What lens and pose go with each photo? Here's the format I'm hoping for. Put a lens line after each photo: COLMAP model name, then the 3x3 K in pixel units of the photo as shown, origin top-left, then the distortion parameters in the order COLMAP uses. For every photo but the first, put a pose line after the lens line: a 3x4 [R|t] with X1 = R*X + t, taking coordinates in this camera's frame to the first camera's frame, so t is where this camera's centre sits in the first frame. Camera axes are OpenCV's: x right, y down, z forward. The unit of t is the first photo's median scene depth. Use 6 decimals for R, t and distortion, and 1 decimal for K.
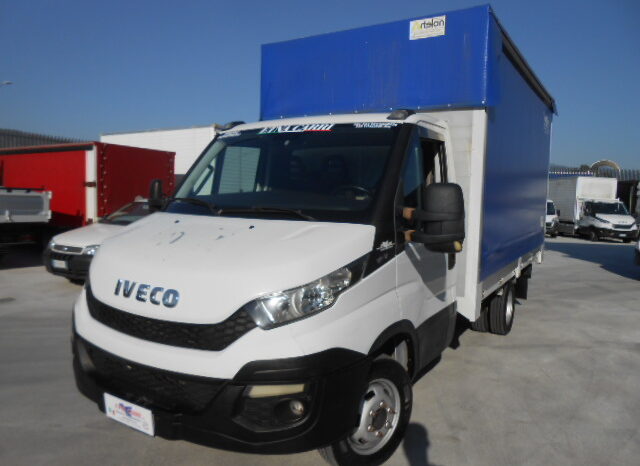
lens RADIAL K [[488.1, 0, 320.0], [0, 488.1, 233.0], [0, 0, 1]] dist [-0.030101, 0.006067]
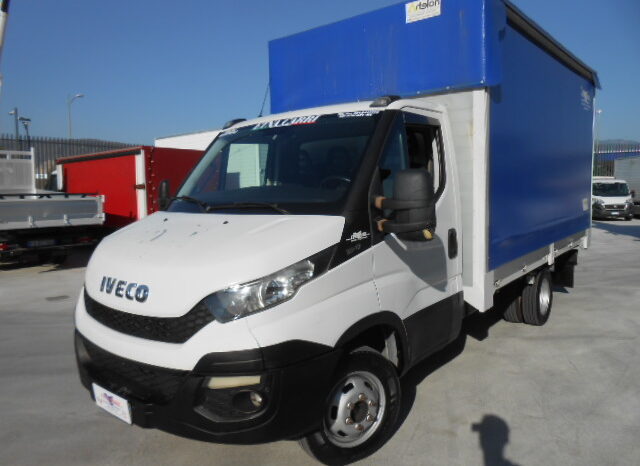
lens RADIAL K [[488.1, 0, 320.0], [0, 488.1, 233.0], [0, 0, 1]] dist [-0.030101, 0.006067]
pose [[0.990387, -0.034390, -0.133978, 0.146344], [0.036357, 0.999264, 0.012266, 0.003330], [0.133457, -0.017019, 0.990908, 0.011232]]
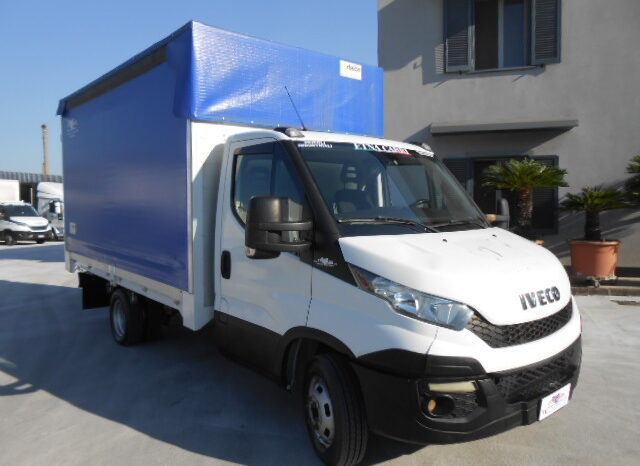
lens RADIAL K [[488.1, 0, 320.0], [0, 488.1, 233.0], [0, 0, 1]] dist [-0.030101, 0.006067]
pose [[0.308802, -0.088659, 0.946985, -1.132448], [0.088772, 0.993987, 0.064111, -0.107288], [-0.946974, 0.064268, 0.314816, 0.790083]]
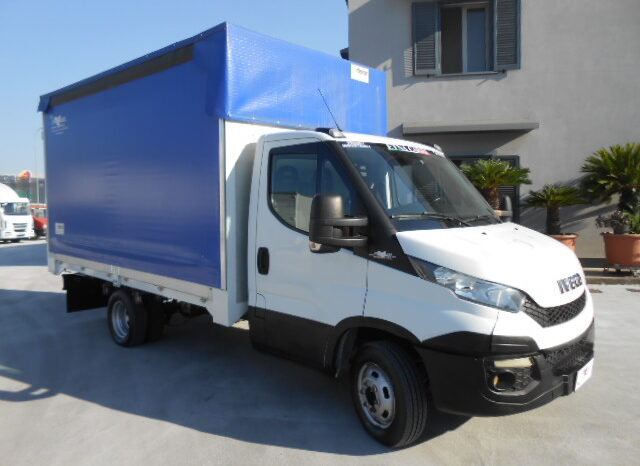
lens RADIAL K [[488.1, 0, 320.0], [0, 488.1, 233.0], [0, 0, 1]] dist [-0.030101, 0.006067]
pose [[0.192350, -0.094750, 0.976742, -1.234365], [0.094041, 0.992527, 0.077761, -0.123824], [-0.976810, 0.076896, 0.199823, 0.975298]]
